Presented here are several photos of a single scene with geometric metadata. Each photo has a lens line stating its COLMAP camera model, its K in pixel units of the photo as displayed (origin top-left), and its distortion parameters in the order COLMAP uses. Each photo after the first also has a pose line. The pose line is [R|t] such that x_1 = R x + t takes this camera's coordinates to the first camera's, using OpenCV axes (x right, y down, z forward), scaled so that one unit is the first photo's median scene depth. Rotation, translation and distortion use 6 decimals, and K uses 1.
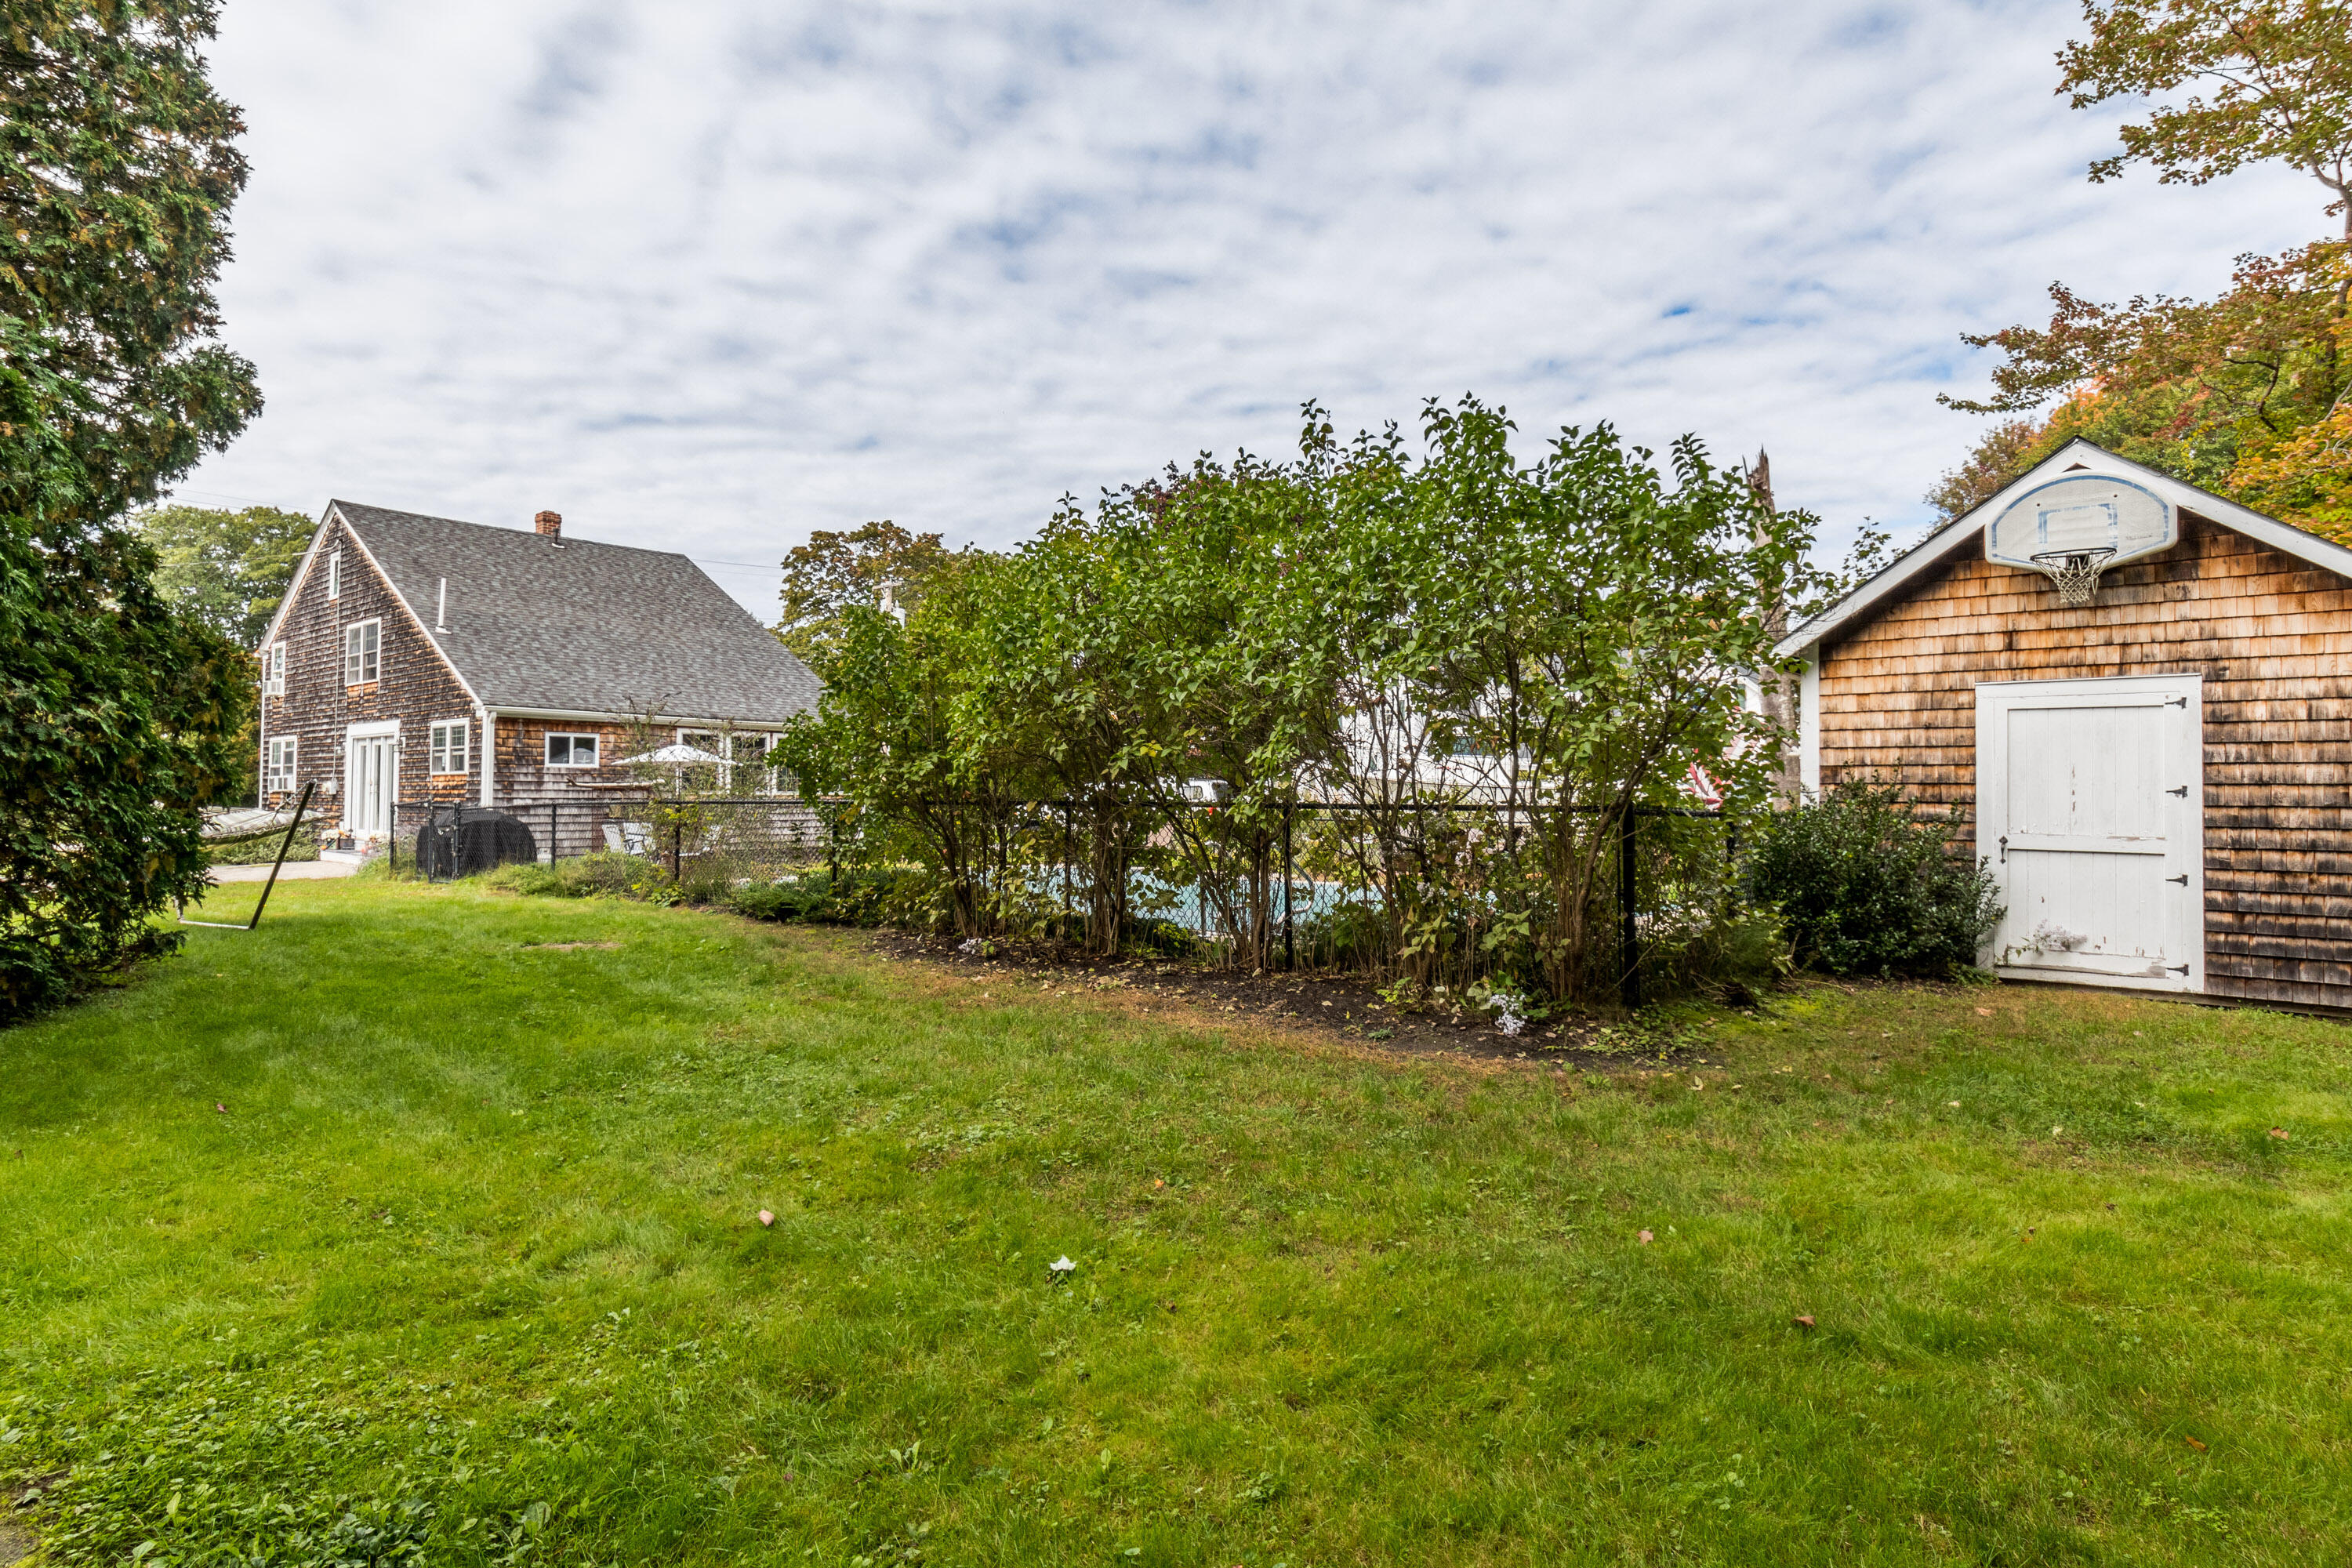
lens RADIAL K [[1173.5, 0, 1167.5], [0, 1173.5, 768.2], [0, 0, 1]] dist [0.000754, -0.000204]
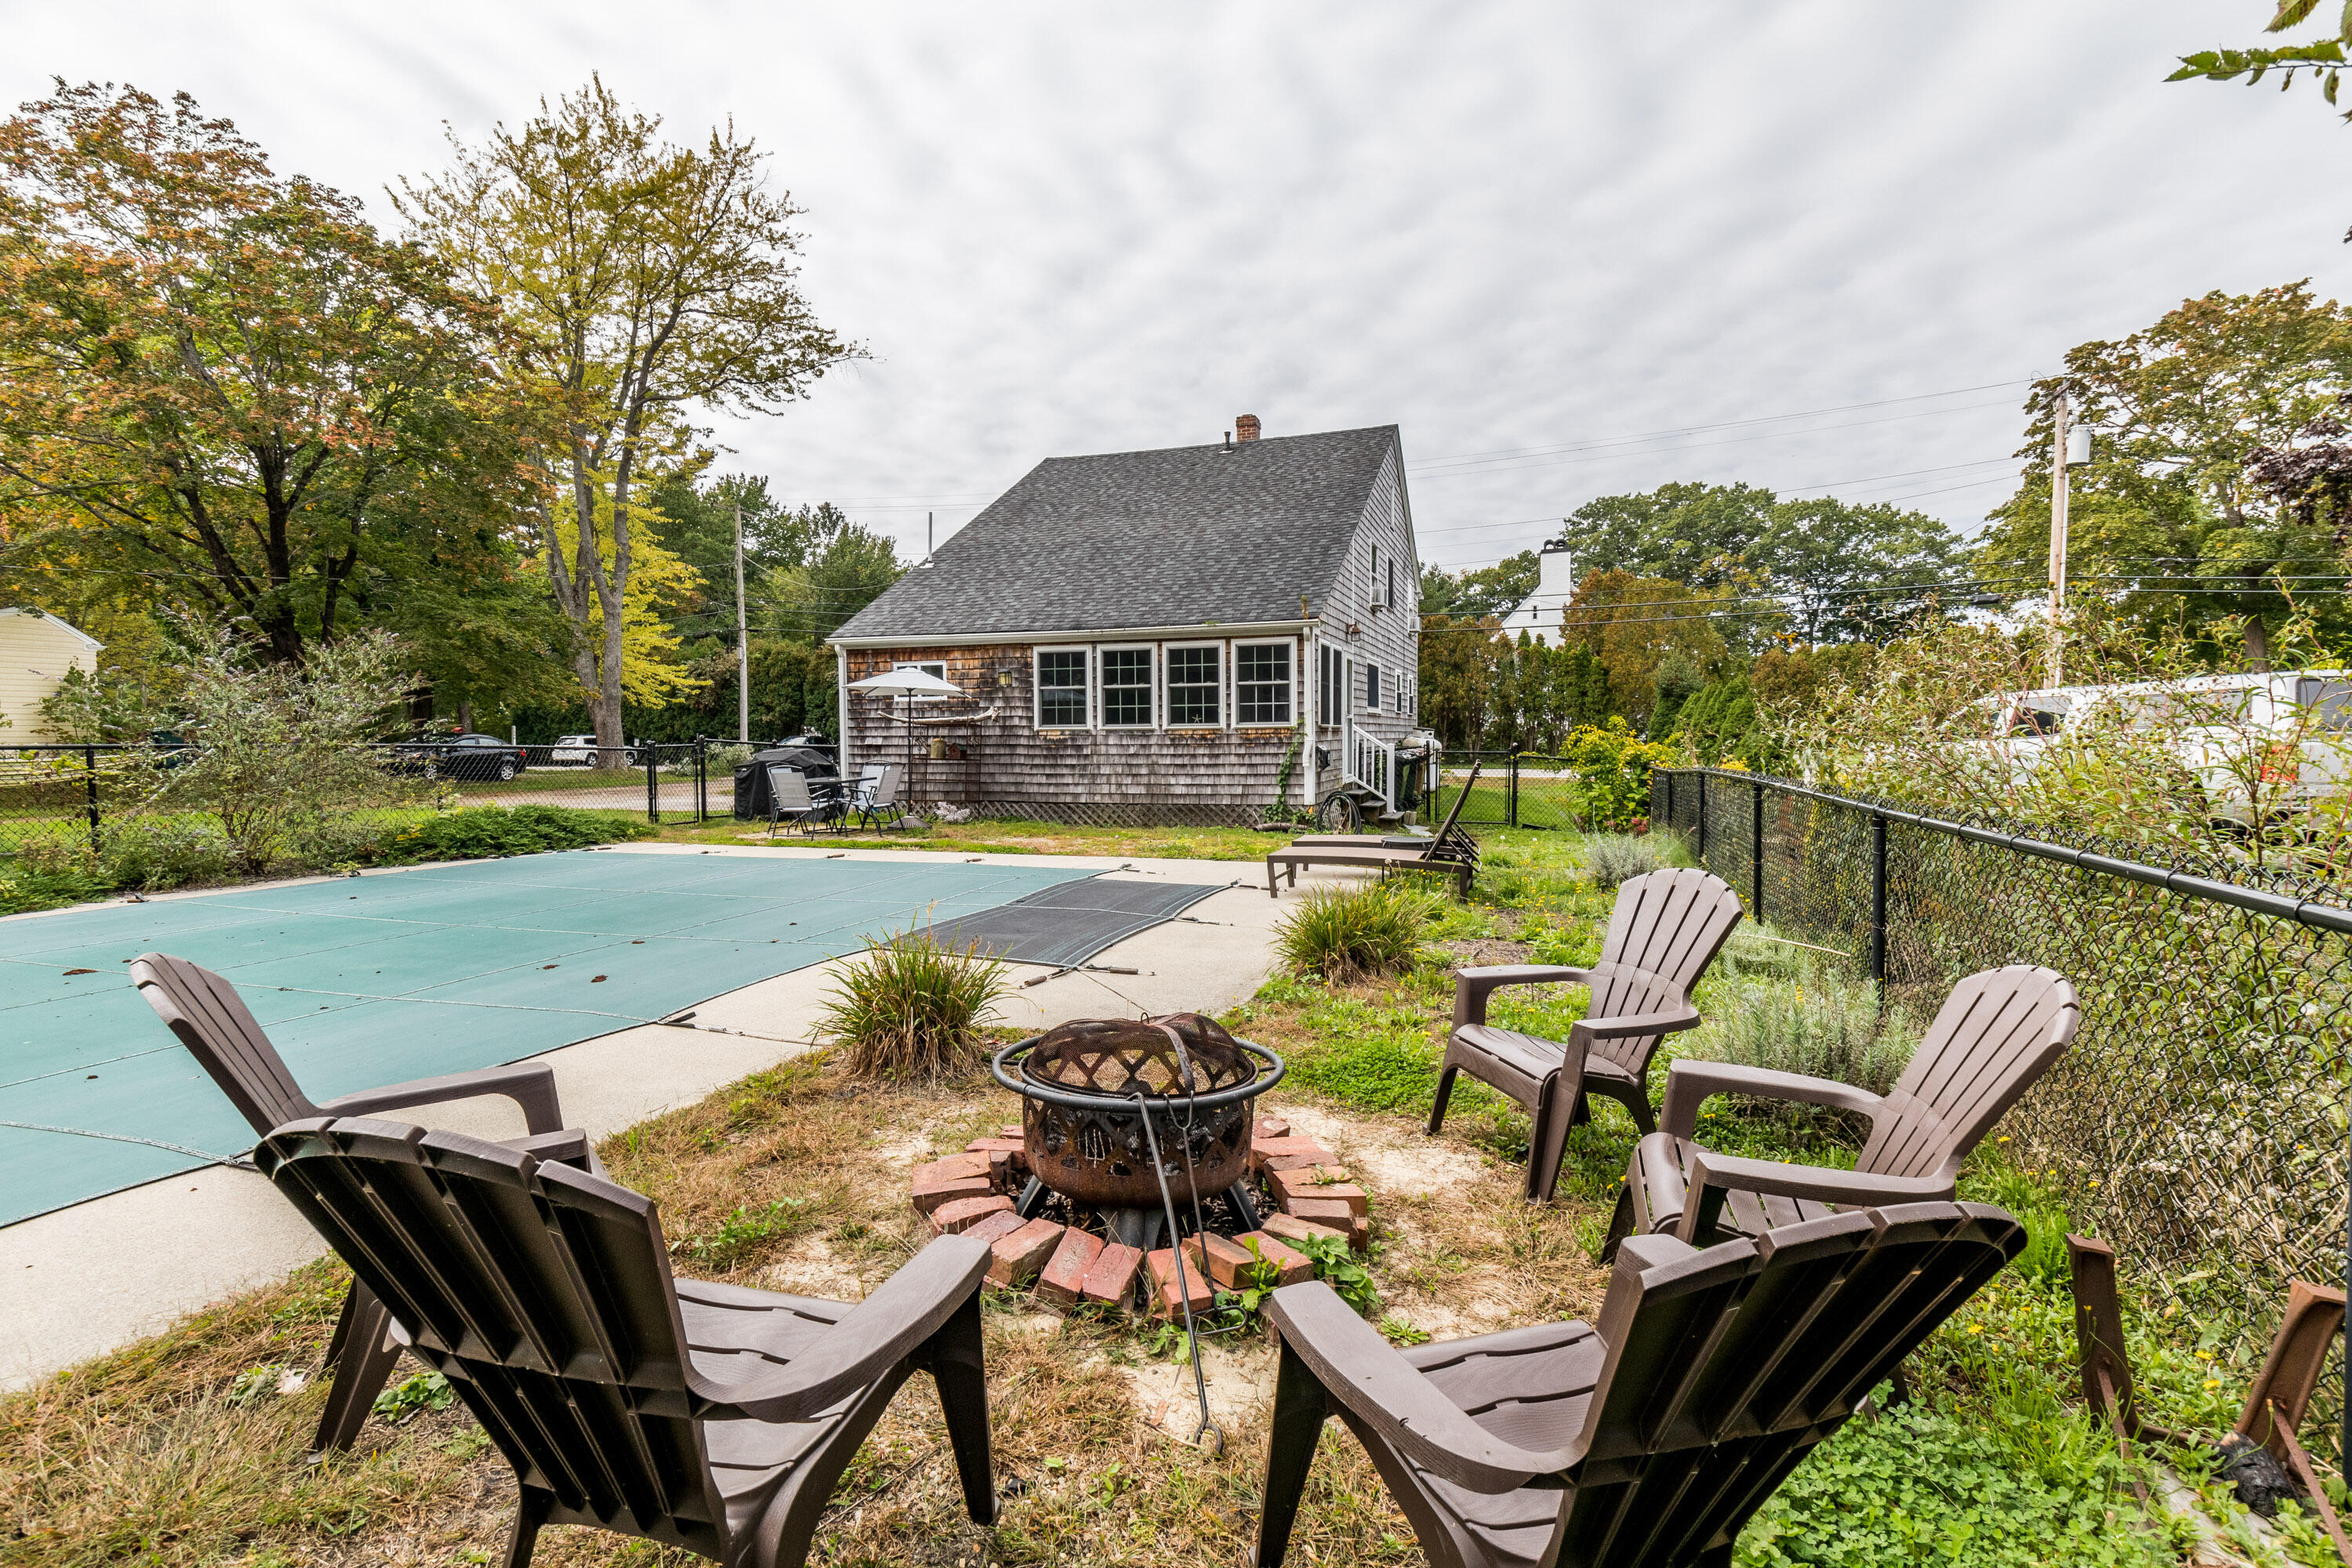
lens RADIAL K [[1097.8, 0, 1185.4], [0, 1097.8, 776.3], [0, 0, 1]] dist [0.003065, 0.000283]
pose [[0.408387, 0.027489, -0.912395, 0.313803], [0.032675, 0.998466, 0.044707, 0.024768], [0.912224, -0.048070, 0.406862, 0.831840]]
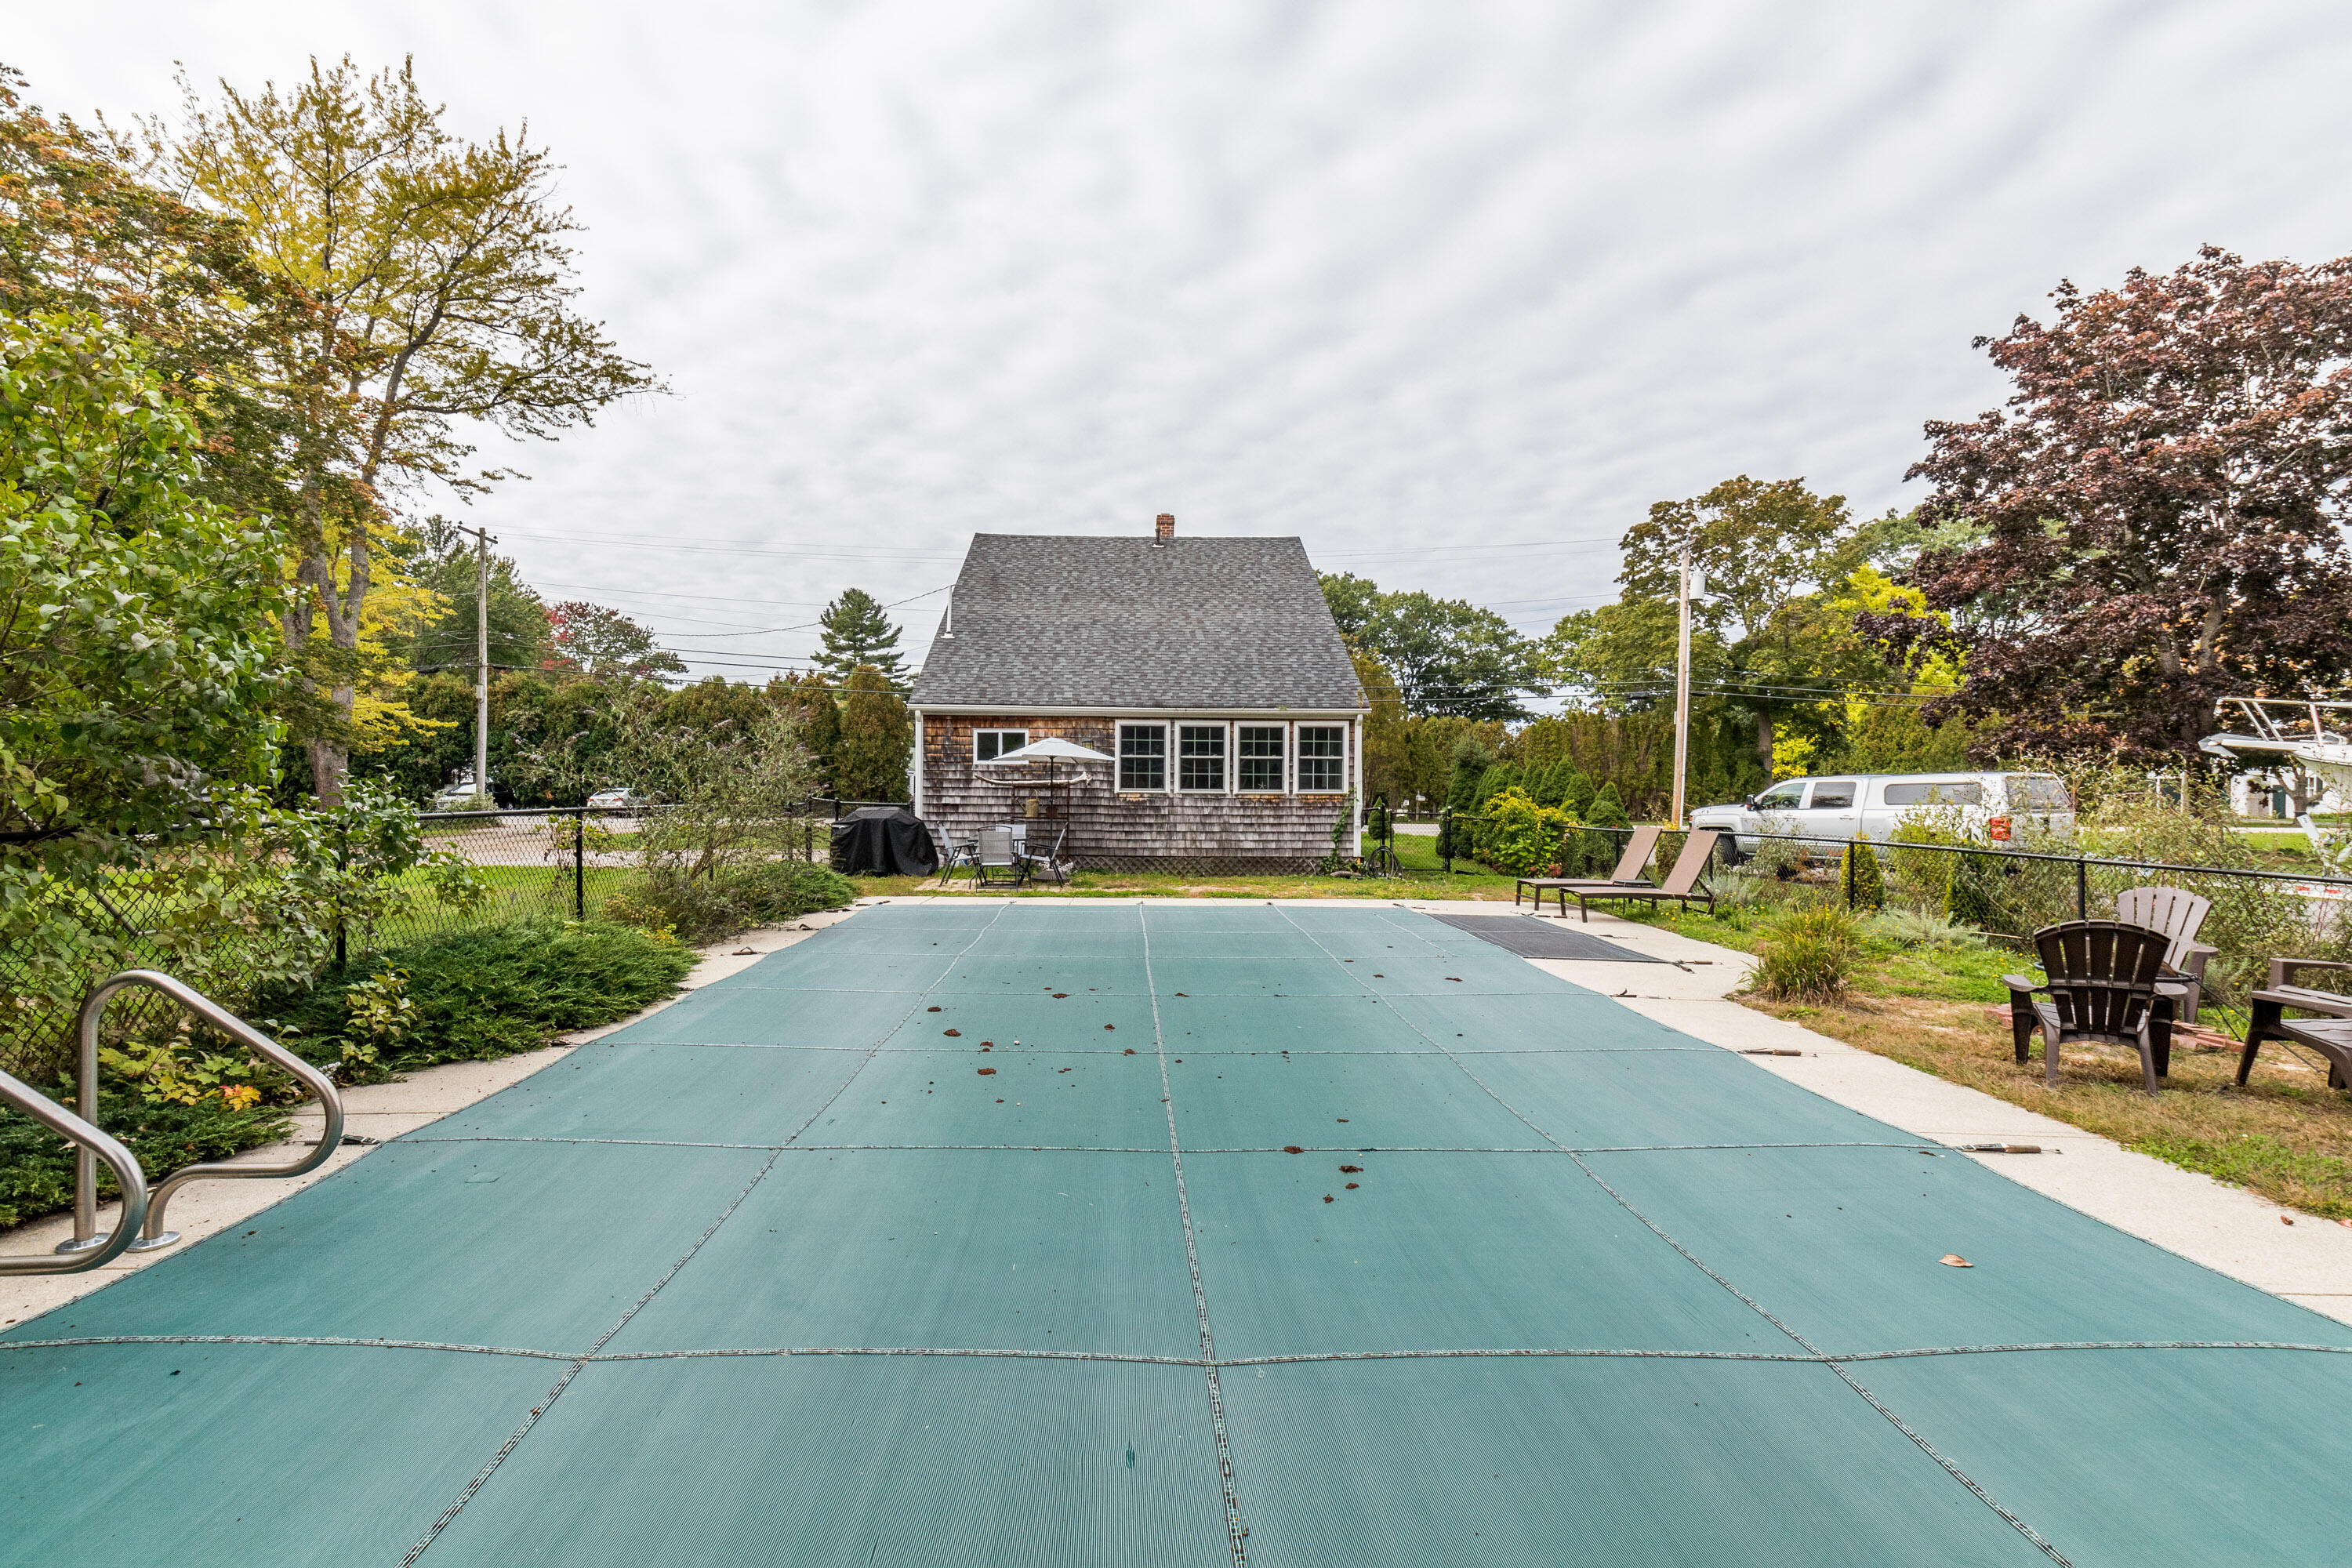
lens RADIAL K [[1097.8, 0, 1178.1], [0, 1097.8, 790.7], [0, 0, 1]] dist [0.003065, 0.000283]
pose [[0.686321, 0.003796, -0.727289, 0.242532], [0.013844, 0.999737, 0.018283, 0.006318], [0.727167, -0.022616, 0.686088, 0.480102]]
